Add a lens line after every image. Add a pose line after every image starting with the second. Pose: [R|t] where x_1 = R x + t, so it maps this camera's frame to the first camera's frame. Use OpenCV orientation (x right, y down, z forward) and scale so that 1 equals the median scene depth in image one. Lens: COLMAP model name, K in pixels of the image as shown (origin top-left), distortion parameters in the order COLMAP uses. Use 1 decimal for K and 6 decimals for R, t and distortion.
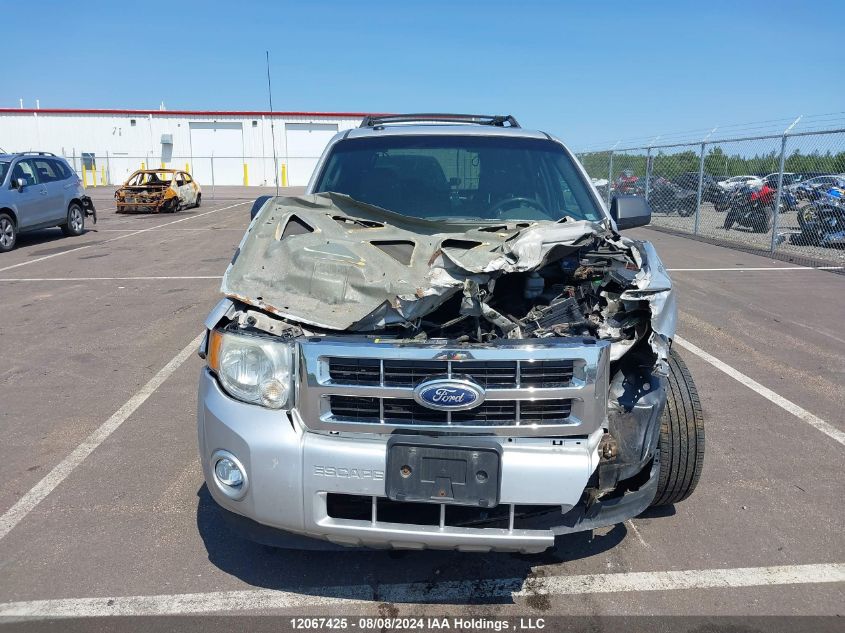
lens RADIAL K [[665.0, 0, 414.3], [0, 665.0, 313.6], [0, 0, 1]] dist [0.030890, -0.040706]
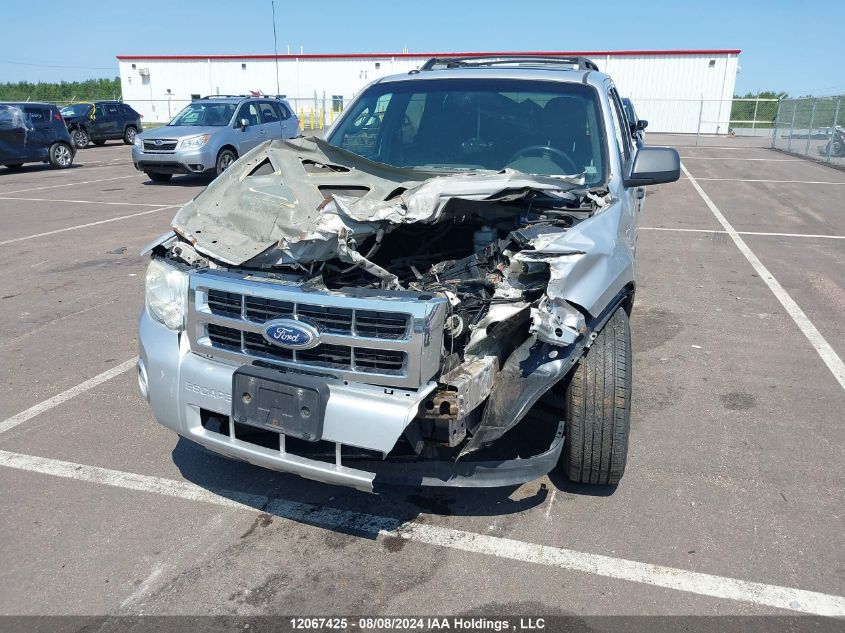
lens RADIAL K [[665.0, 0, 427.6], [0, 665.0, 317.6], [0, 0, 1]] dist [0.030890, -0.040706]
pose [[0.937796, 0.108629, -0.329754, 0.489280], [-0.079522, 0.991749, 0.100551, -0.022555], [0.337956, -0.068074, 0.938697, 0.061335]]
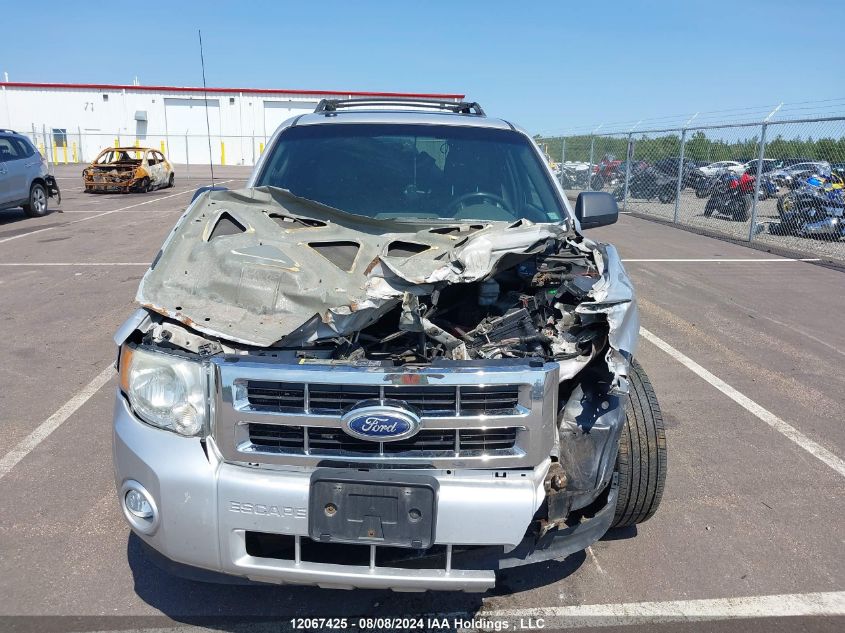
lens RADIAL K [[665.0, 0, 415.2], [0, 665.0, 315.4], [0, 0, 1]] dist [0.030890, -0.040706]
pose [[0.999641, 0.007195, 0.025797, 0.060400], [-0.008003, 0.999476, 0.031348, -0.041841], [-0.025558, -0.031544, 0.999176, 0.086731]]
